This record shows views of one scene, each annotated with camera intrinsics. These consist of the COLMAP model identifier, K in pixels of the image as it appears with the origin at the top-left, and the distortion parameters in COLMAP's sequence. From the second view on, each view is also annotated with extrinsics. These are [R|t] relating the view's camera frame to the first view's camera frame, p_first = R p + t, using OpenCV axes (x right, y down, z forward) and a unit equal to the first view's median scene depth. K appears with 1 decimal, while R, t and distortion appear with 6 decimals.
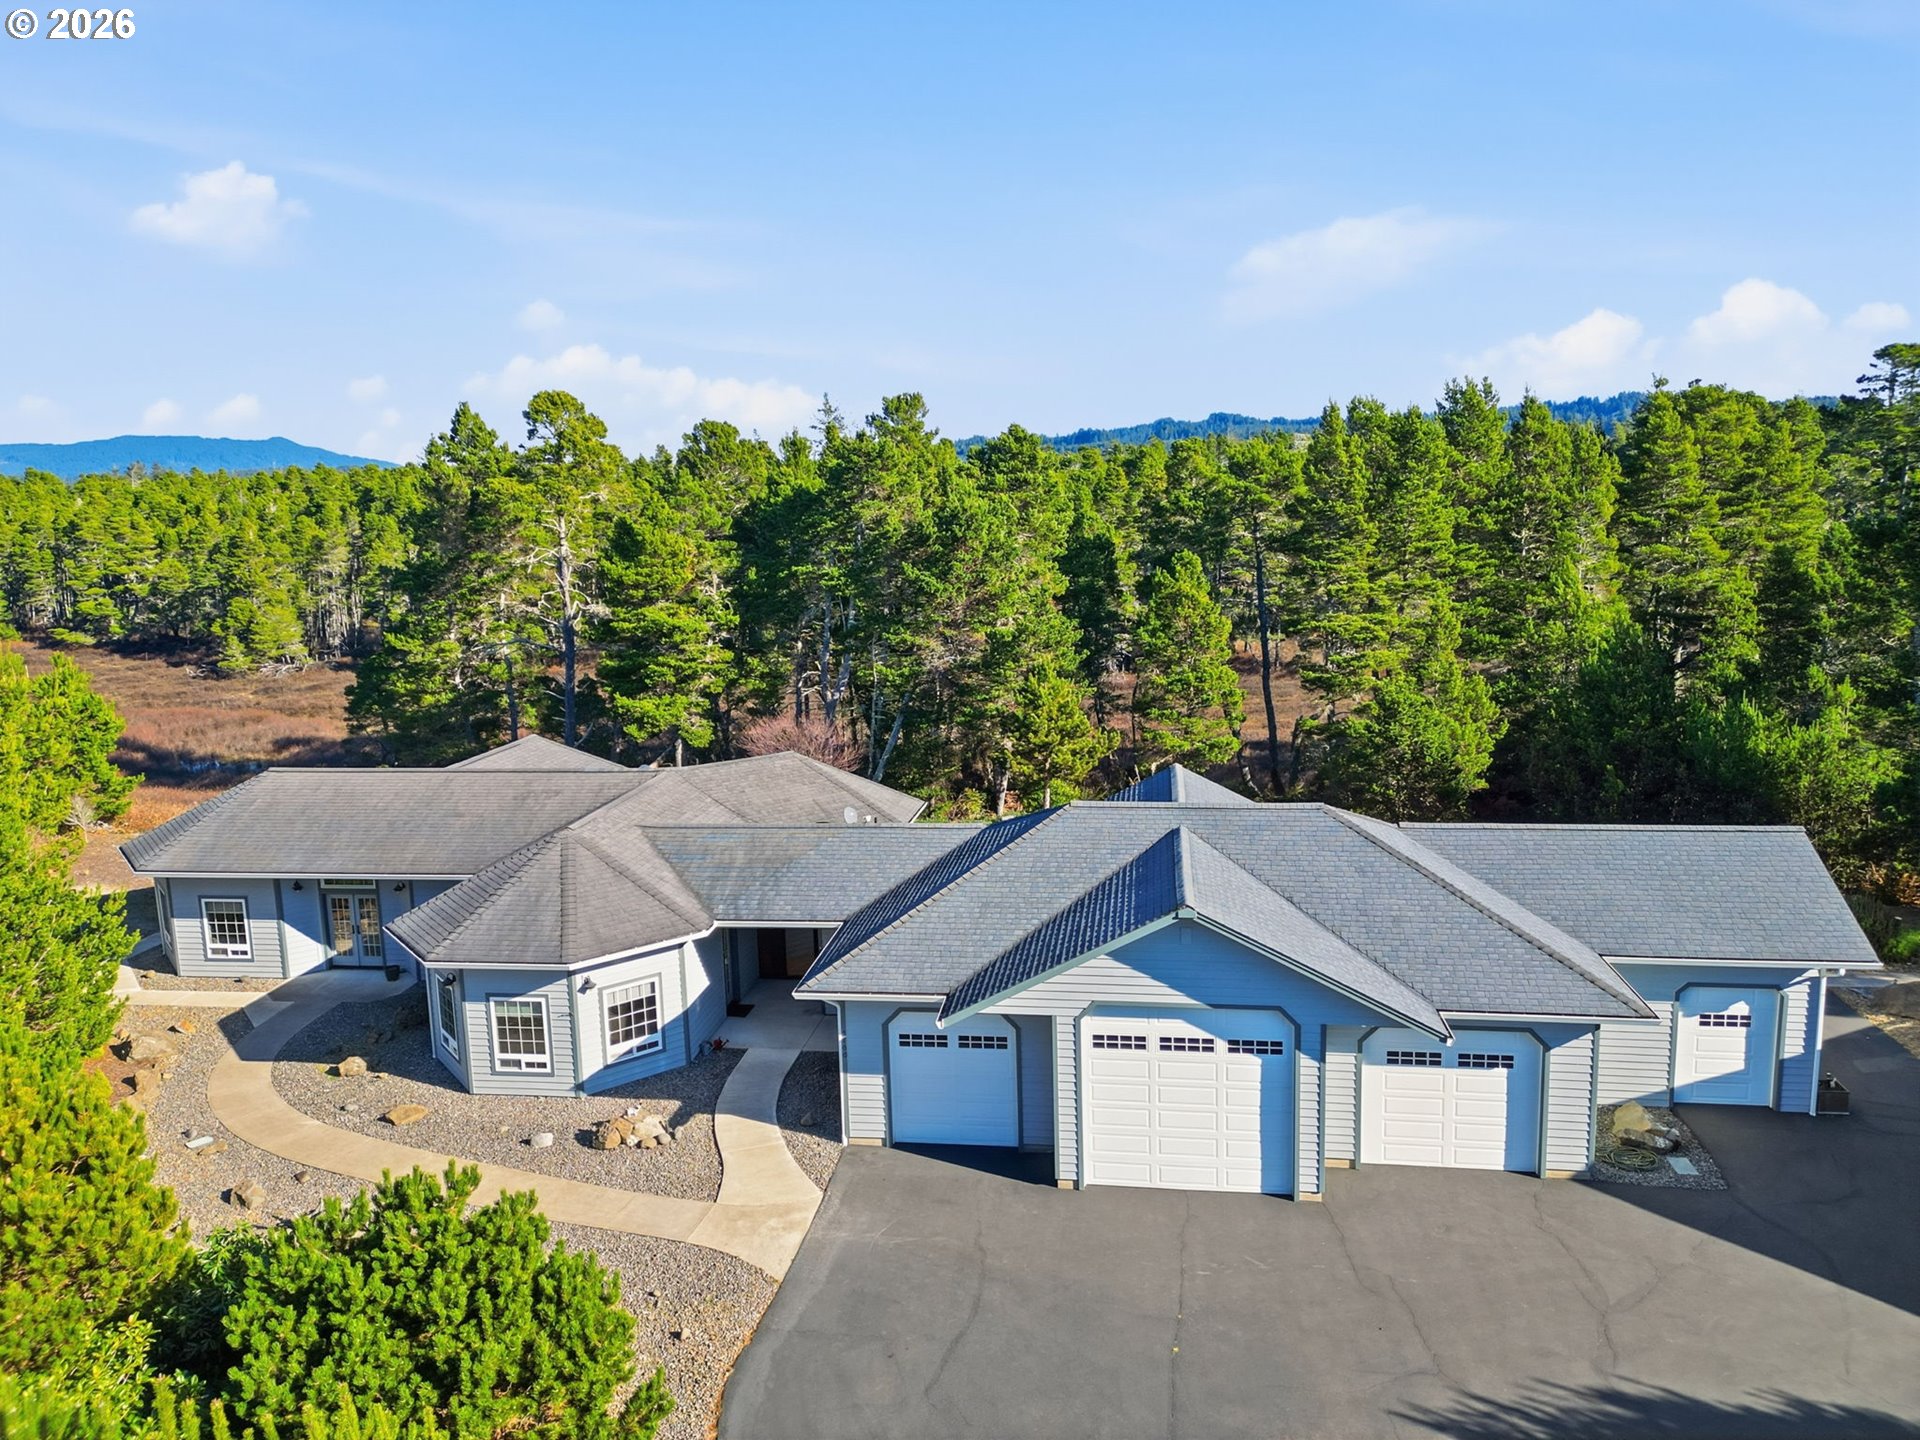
lens RADIAL K [[1338.2, 0, 960.7], [0, 1338.2, 706.0], [0, 0, 1]] dist [0.065841, -0.035476]
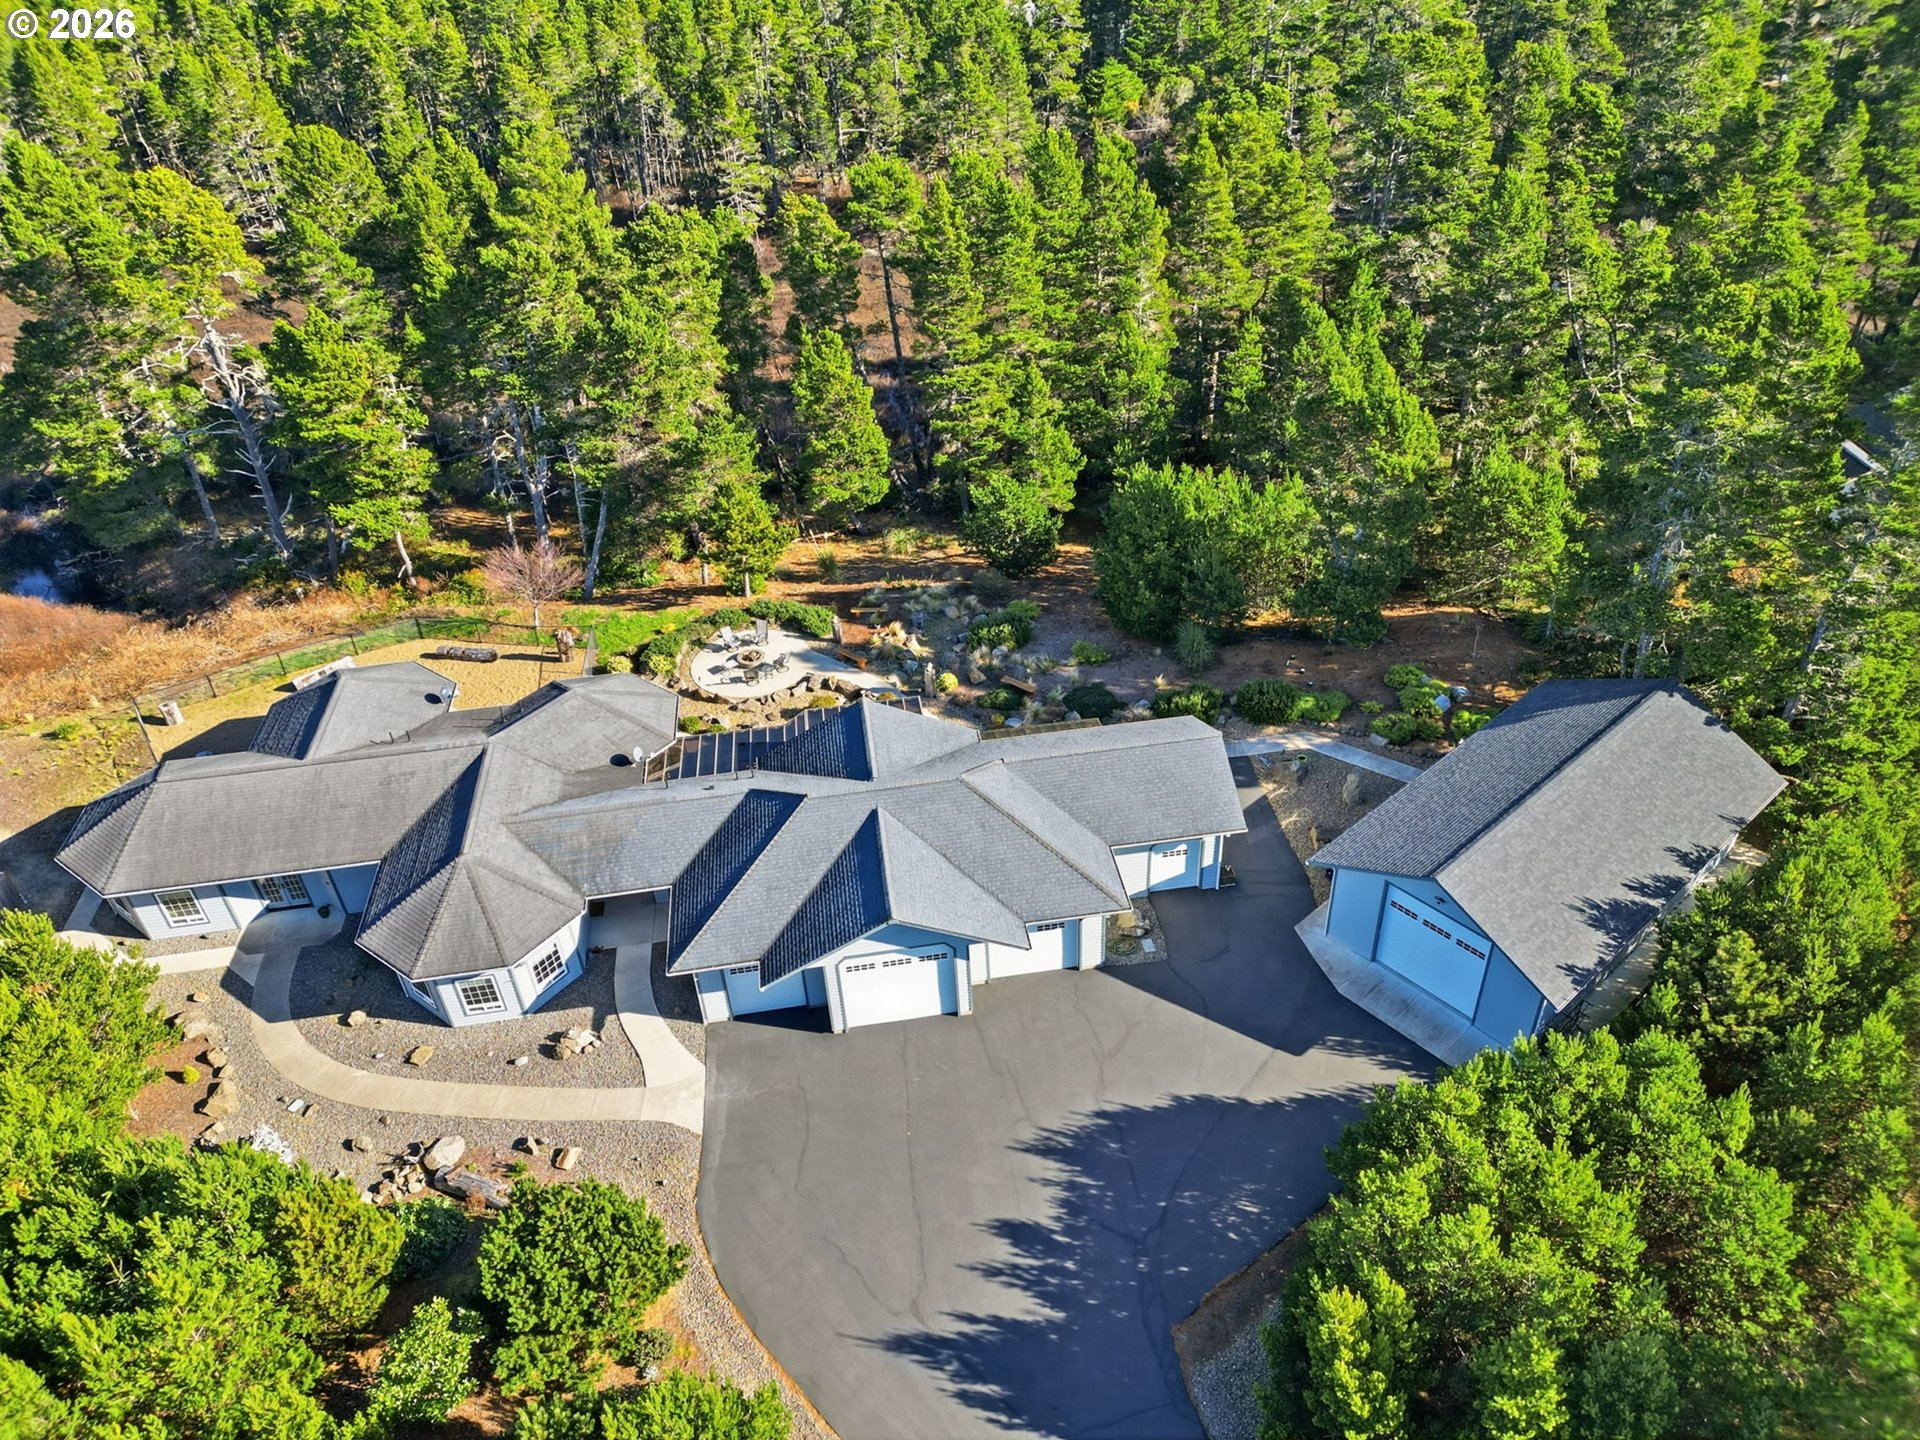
lens RADIAL K [[1338.2, 0, 952.2], [0, 1338.2, 717.4], [0, 0, 1]] dist [0.065841, -0.035476]
pose [[0.961202, -0.180996, 0.208161, -0.066914], [0.066851, 0.884982, 0.460800, -0.755767], [-0.267621, -0.429007, 0.862747, -0.381158]]
